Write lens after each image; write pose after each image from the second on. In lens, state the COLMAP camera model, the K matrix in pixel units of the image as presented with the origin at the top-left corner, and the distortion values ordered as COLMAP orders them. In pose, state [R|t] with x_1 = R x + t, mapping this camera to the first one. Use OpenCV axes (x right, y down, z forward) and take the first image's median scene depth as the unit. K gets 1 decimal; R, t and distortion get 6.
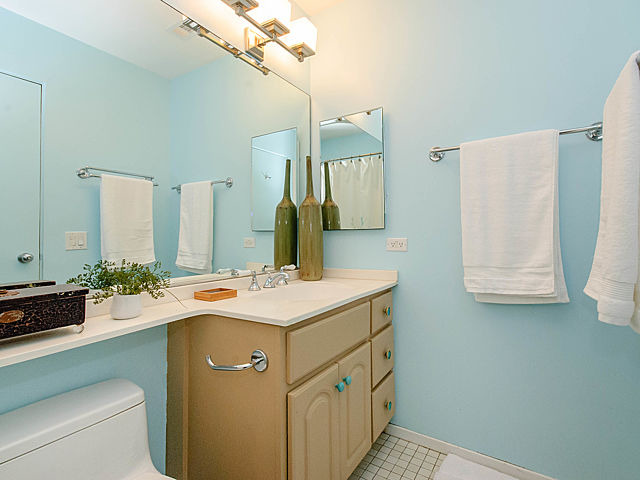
lens RADIAL K [[320.4, 0, 318.6], [0, 320.4, 238.8], [0, 0, 1]] dist [0.005415, 0.000706]
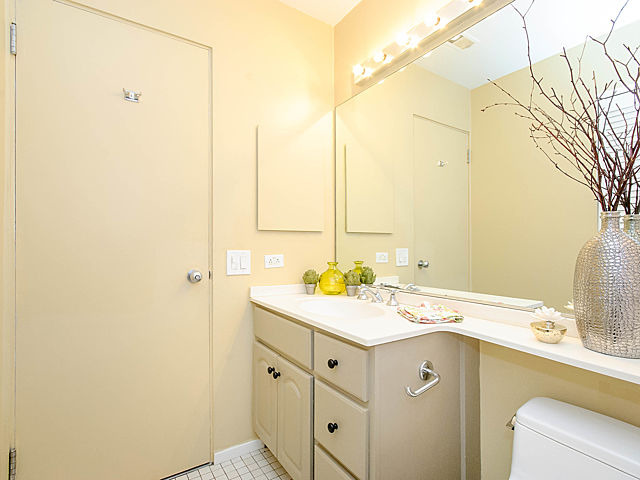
lens RADIAL K [[320.4, 0, 318.6], [0, 320.4, 238.8], [0, 0, 1]] dist [0.005415, 0.000706]
pose [[-0.396265, -0.010759, -0.918073, 0.939005], [-0.001104, 0.999936, -0.011242, -0.043767], [0.918135, -0.003441, -0.396252, 1.341261]]
